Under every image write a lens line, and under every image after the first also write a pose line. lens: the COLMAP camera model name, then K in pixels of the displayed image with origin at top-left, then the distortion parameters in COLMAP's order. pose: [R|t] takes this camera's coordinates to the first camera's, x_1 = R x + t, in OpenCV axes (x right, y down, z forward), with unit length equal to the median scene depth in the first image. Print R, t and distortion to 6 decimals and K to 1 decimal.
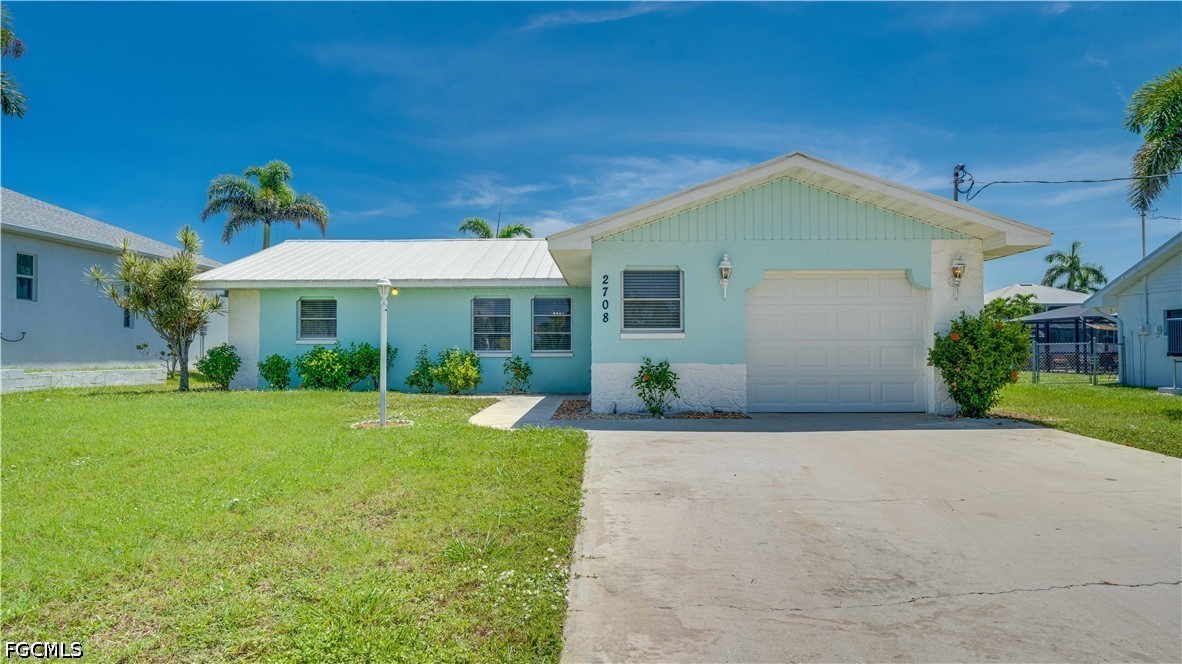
lens RADIAL K [[713.1, 0, 590.9], [0, 713.1, 336.7], [0, 0, 1]] dist [-0.024869, -0.000581]
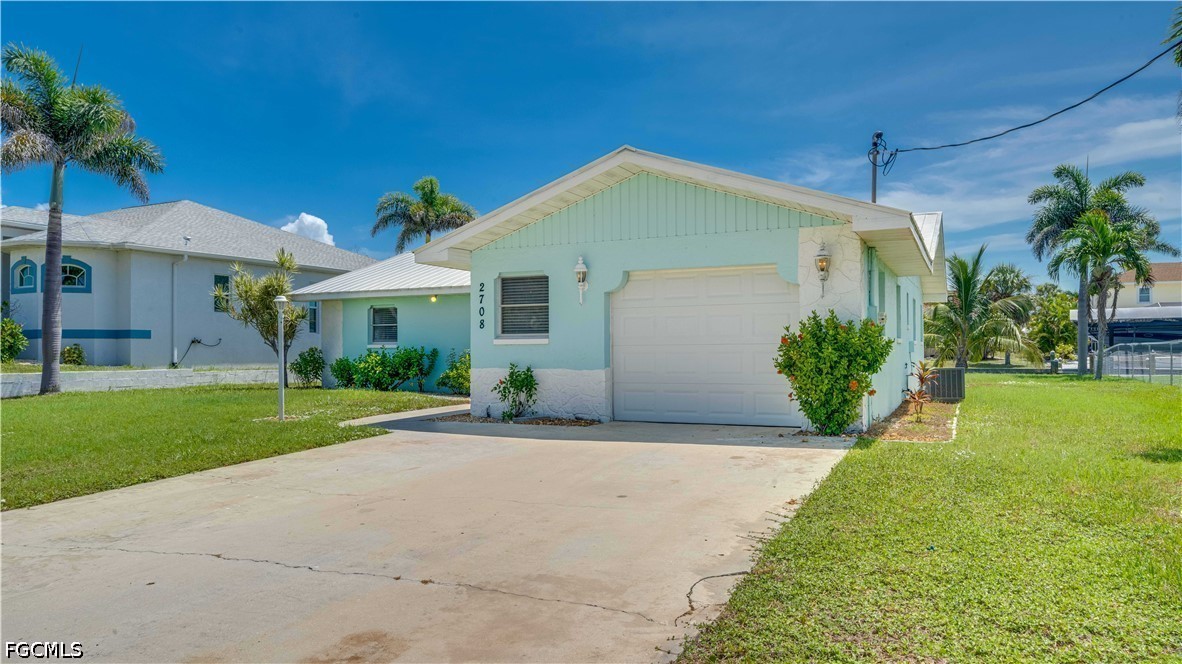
lens RADIAL K [[795.5, 0, 590.9], [0, 795.5, 336.1], [0, 0, 1]] dist [-0.001699, -0.002648]
pose [[0.910519, -0.008279, -0.413384, 0.639259], [0.009014, 0.999959, -0.000172, -0.007432], [0.413369, -0.003569, 0.910557, 0.012698]]
